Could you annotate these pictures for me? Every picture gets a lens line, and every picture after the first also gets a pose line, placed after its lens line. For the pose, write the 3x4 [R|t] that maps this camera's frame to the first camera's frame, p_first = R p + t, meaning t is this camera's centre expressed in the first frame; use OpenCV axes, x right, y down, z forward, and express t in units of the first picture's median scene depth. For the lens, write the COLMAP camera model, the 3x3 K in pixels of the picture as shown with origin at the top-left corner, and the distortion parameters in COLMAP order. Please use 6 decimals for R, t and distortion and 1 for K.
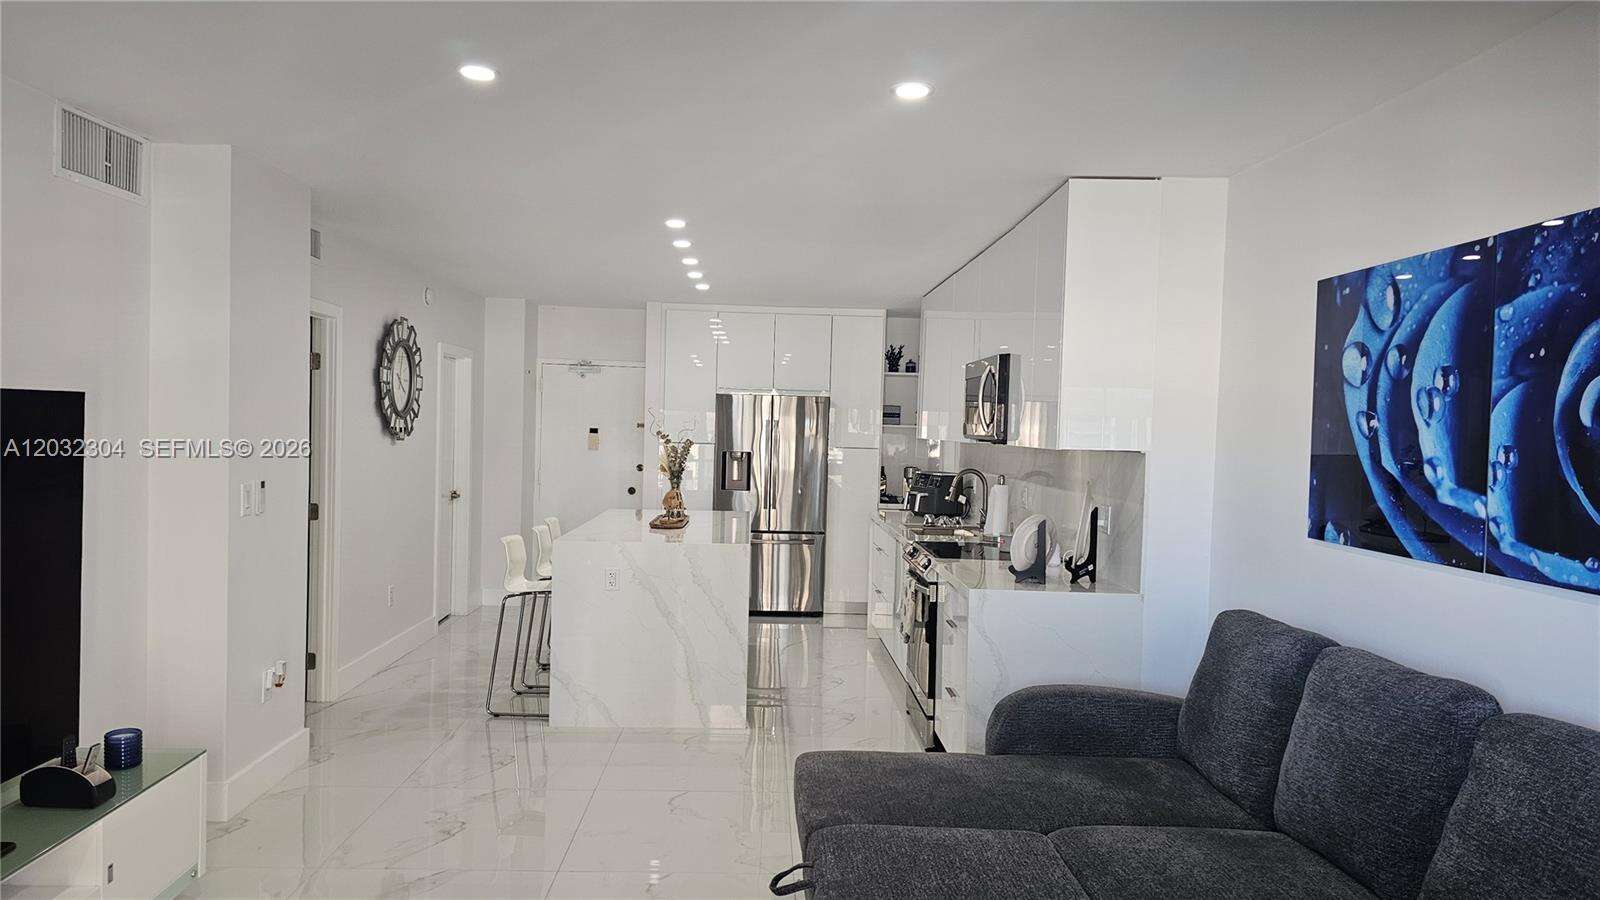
lens RADIAL K [[1066.0, 0, 797.3], [0, 1066.0, 446.8], [0, 0, 1]] dist [0.085495, -0.083526]
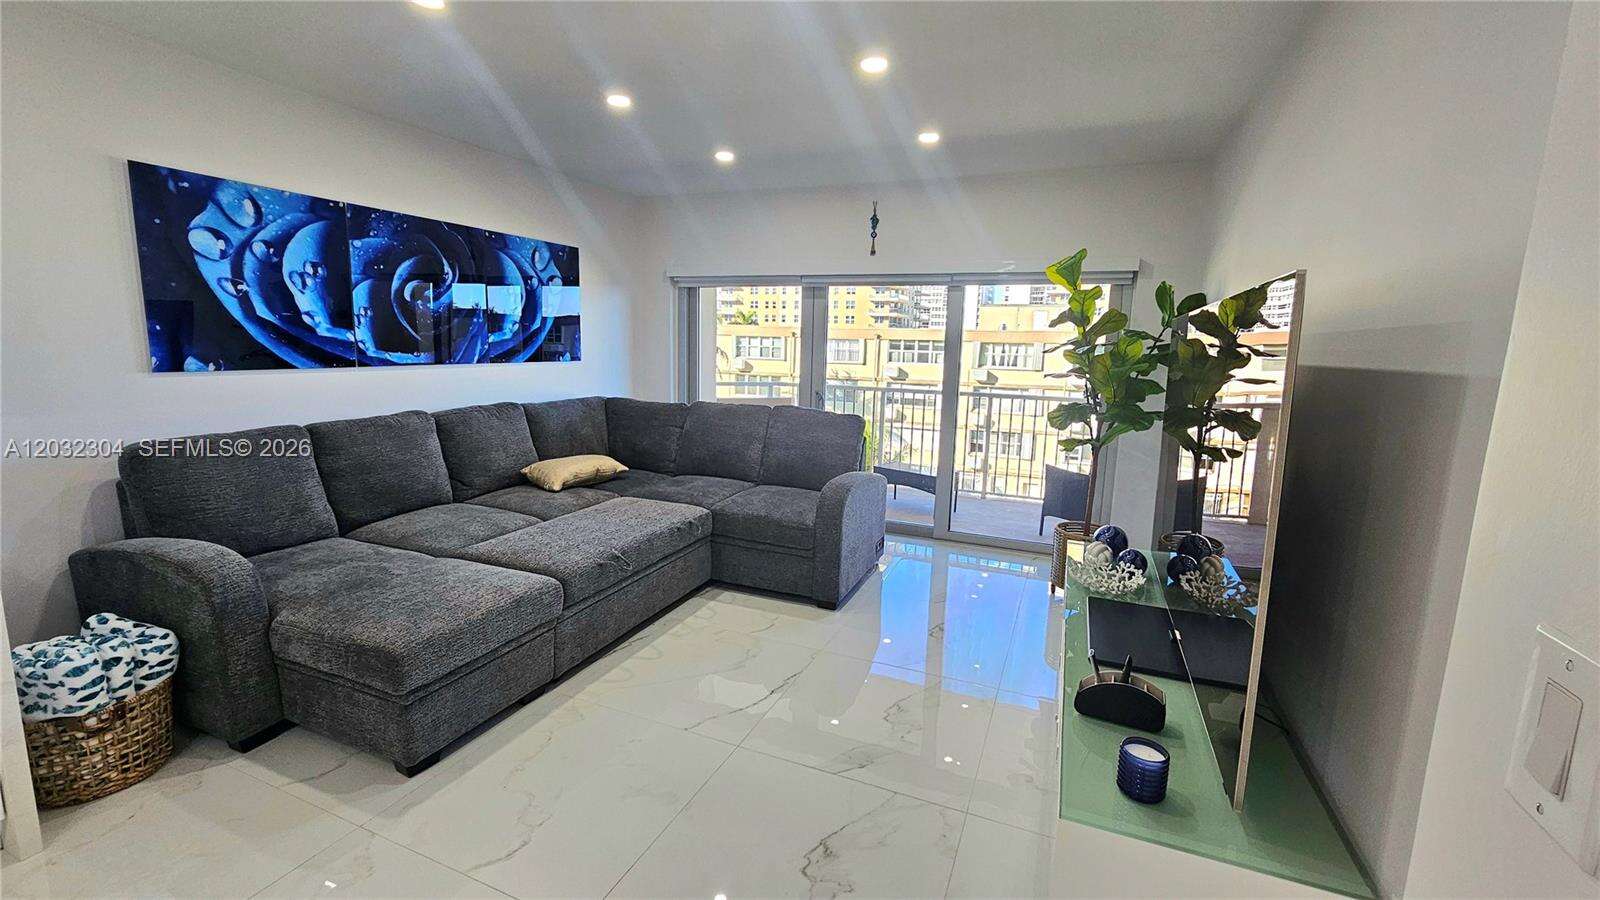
lens RADIAL K [[656.4, 0, 810.8], [0, 656.4, 442.5], [0, 0, 1]] dist [-0.001546, -0.000334]
pose [[-0.910569, -0.110617, 0.398280, -0.583485], [-0.040917, 0.982916, 0.179446, -0.005104], [-0.411326, 0.147102, -0.899540, 1.491763]]
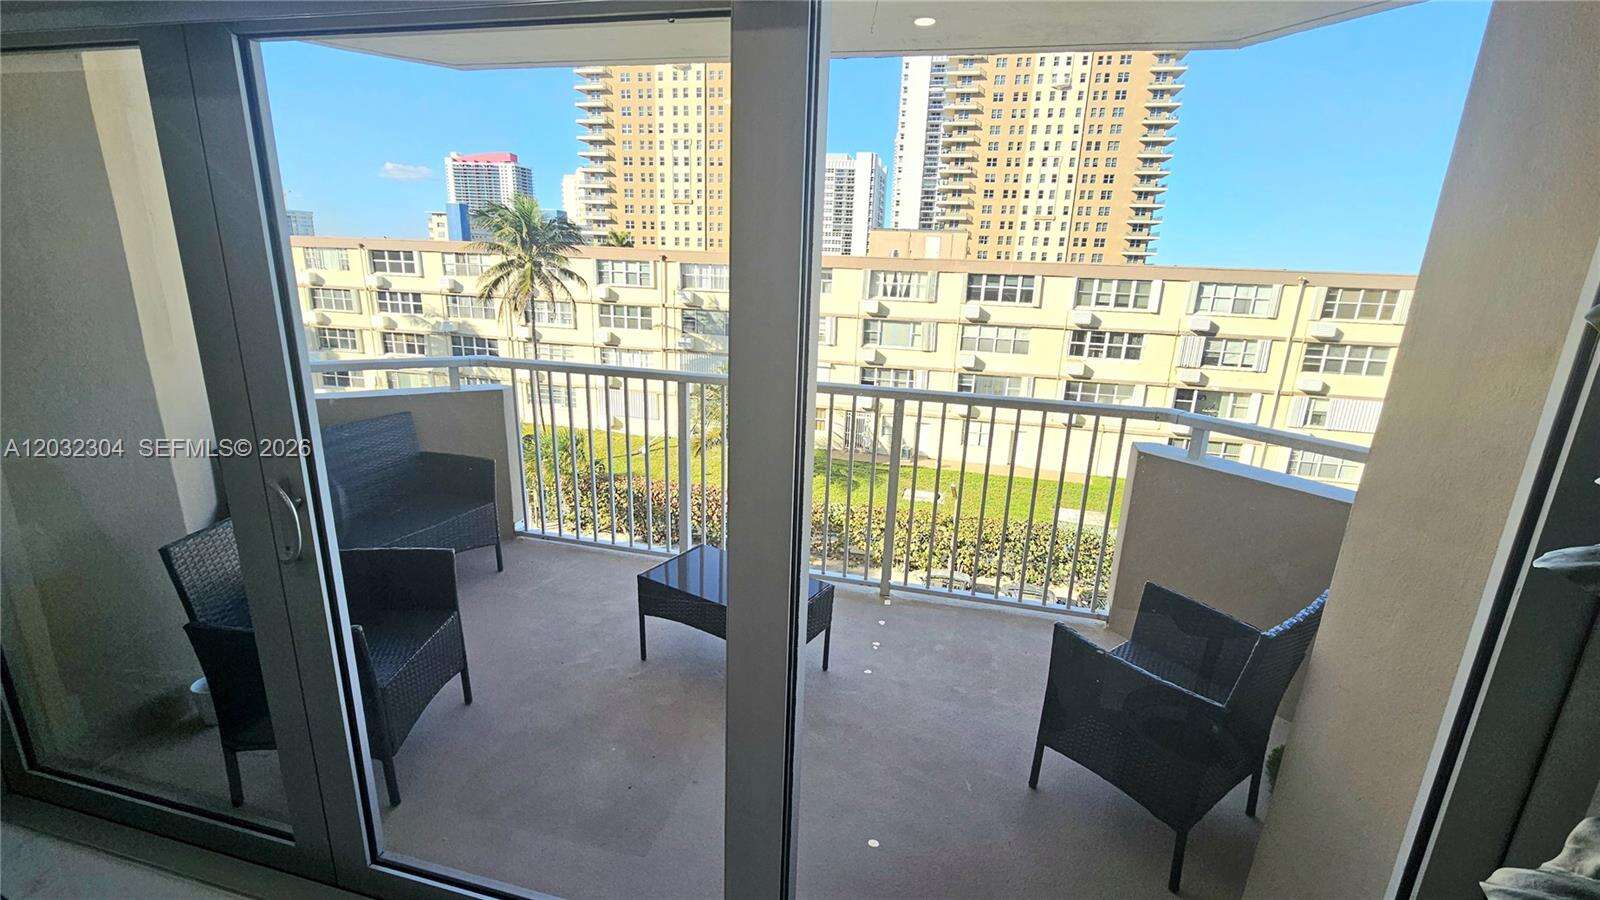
lens RADIAL K [[656.4, 0, 809.1], [0, 656.4, 444.3], [0, 0, 1]] dist [-0.001200, -0.001947]
pose [[-0.963860, -0.124920, 0.235305, -0.357897], [-0.055888, 0.958408, 0.279876, 0.002458], [-0.260480, 0.256611, -0.930753, 0.286765]]
